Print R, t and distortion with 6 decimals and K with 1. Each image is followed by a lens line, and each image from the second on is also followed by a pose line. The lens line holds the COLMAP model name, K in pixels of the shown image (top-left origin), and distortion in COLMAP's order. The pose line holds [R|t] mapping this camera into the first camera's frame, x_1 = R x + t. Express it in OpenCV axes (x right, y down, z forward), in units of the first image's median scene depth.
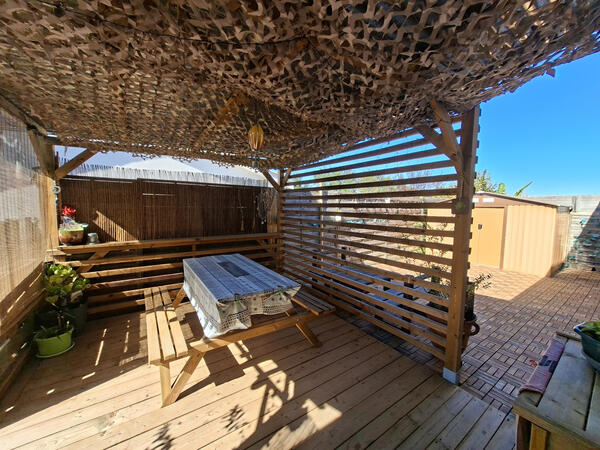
lens RADIAL K [[235.5, 0, 300.0], [0, 235.5, 225.0], [0, 0, 1]] dist [-0.000084, 0.000084]
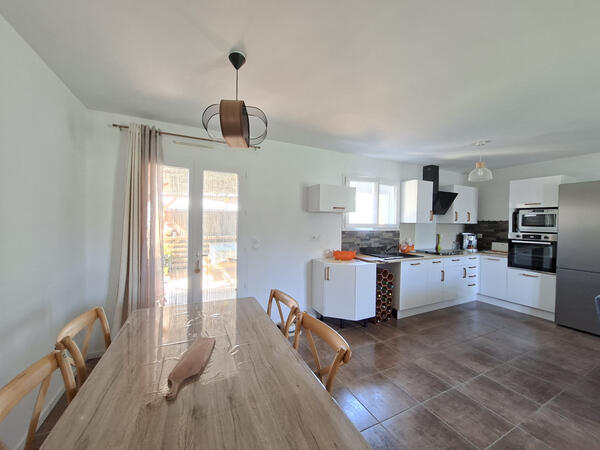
lens RADIAL K [[235.5, 0, 300.0], [0, 235.5, 225.0], [0, 0, 1]] dist [-0.000084, 0.000084]
pose [[0.988982, 0.001105, -0.148034, 0.739410], [-0.010721, 0.997881, -0.064171, 0.101461], [0.147649, 0.065051, 0.986898, -1.181096]]
